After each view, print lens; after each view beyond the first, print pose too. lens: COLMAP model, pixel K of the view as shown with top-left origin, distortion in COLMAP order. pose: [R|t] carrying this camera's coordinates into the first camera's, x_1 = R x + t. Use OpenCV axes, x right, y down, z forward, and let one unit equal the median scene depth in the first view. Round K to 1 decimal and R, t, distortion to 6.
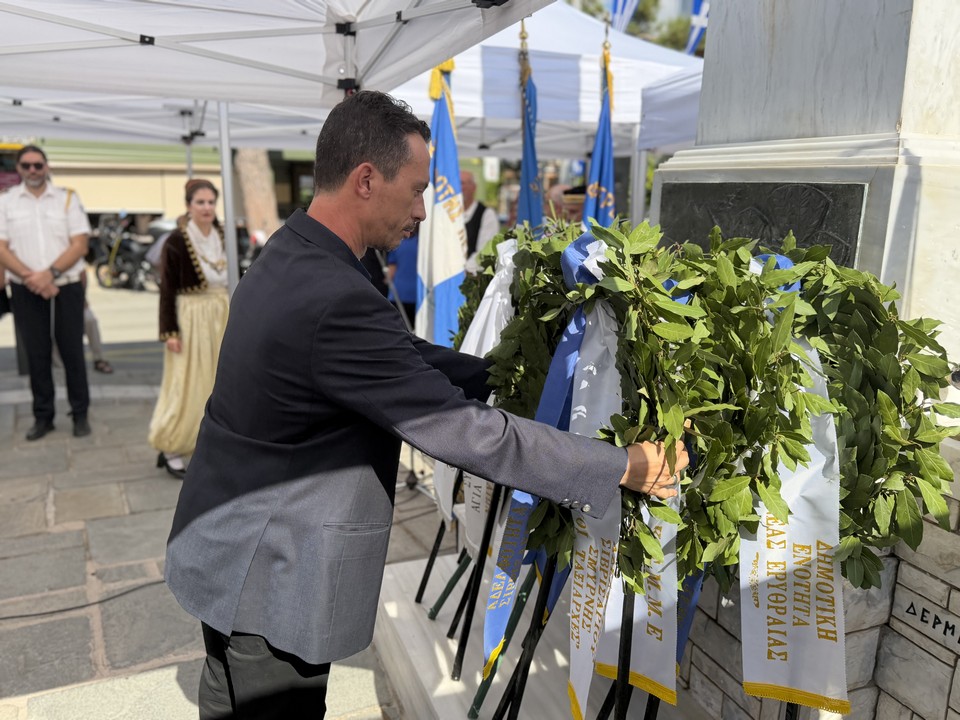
lens RADIAL K [[765.7, 0, 480.0], [0, 765.7, 360.0], [0, 0, 1]] dist [0.023474, -0.040571]
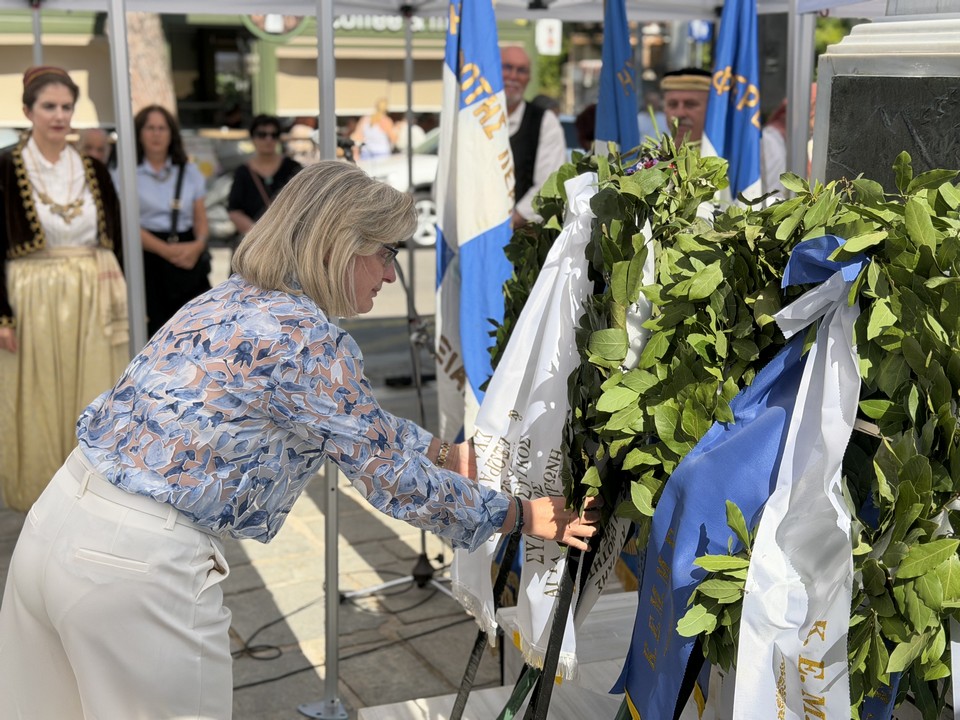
lens RADIAL K [[1361.7, 0, 480.7], [0, 1361.7, 354.2], [0, 0, 1]] dist [0.048584, -0.044438]
pose [[0.999278, -0.010604, -0.036492, -0.007488], [0.010181, 0.999879, -0.011757, 0.002818], [0.036612, 0.011377, 0.999265, -0.107123]]
